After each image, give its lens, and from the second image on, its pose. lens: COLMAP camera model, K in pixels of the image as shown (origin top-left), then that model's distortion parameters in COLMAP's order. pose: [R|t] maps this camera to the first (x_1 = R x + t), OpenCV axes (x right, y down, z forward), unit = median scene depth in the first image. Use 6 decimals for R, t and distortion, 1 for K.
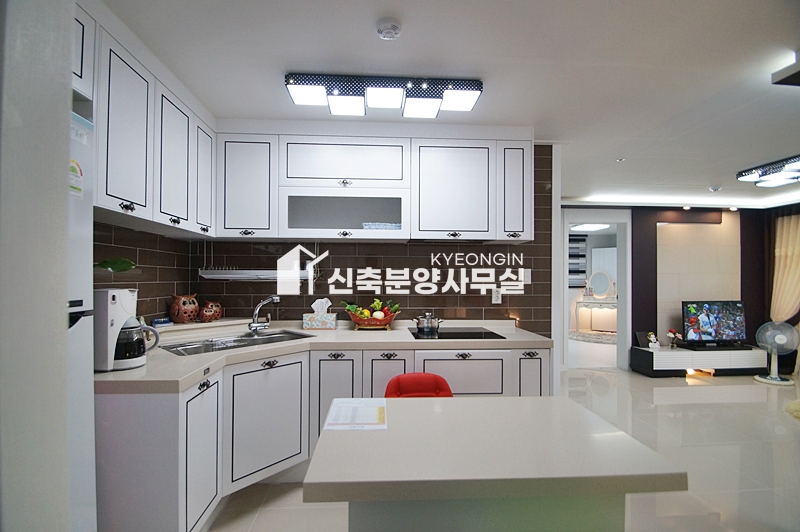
lens RADIAL K [[358.5, 0, 393.2], [0, 358.5, 271.1], [0, 0, 1]] dist [-0.007840, -0.004949]
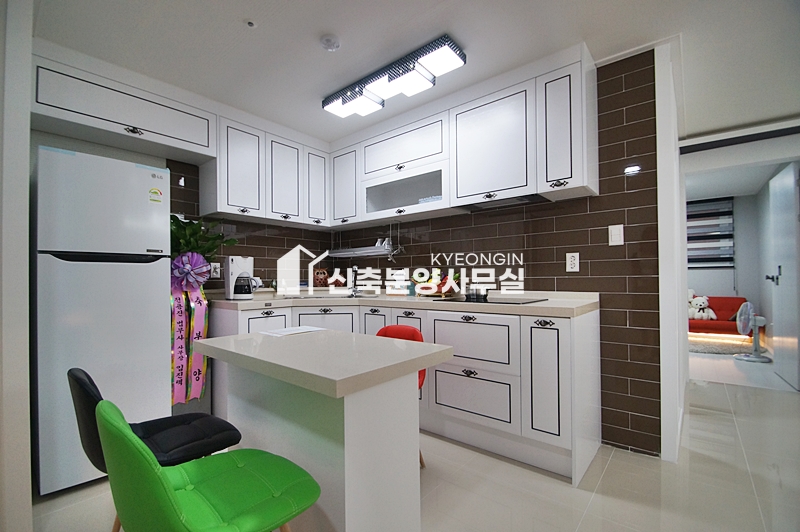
lens RADIAL K [[358.5, 0, 386.8], [0, 358.5, 271.9], [0, 0, 1]] dist [-0.007840, -0.004949]
pose [[0.714561, -0.024394, -0.699148, 0.642426], [0.023420, 0.999666, -0.010943, 0.103729], [0.699181, -0.008555, 0.714893, 0.139439]]
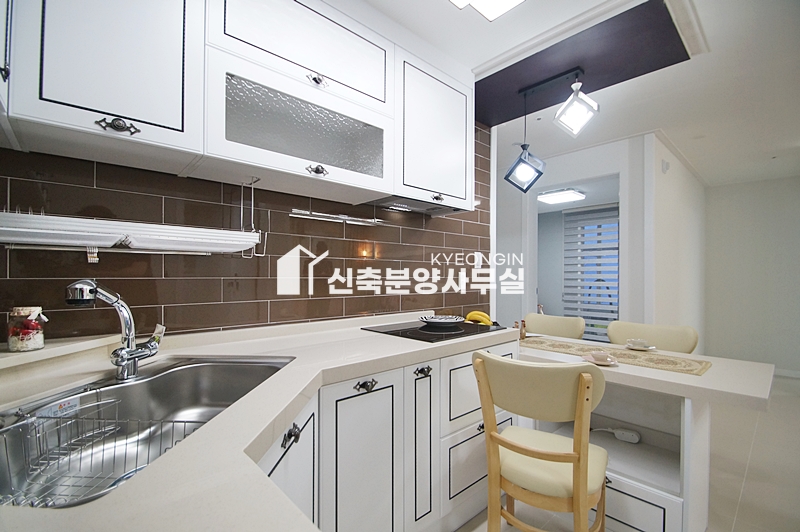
lens RADIAL K [[358.5, 0, 387.9], [0, 358.5, 256.9], [0, 0, 1]] dist [-0.007840, -0.004949]
pose [[0.782244, 0.023292, 0.622537, -0.414797], [-0.000062, 0.999304, -0.037310, 0.056422], [-0.622972, 0.029147, 0.781701, 0.489134]]
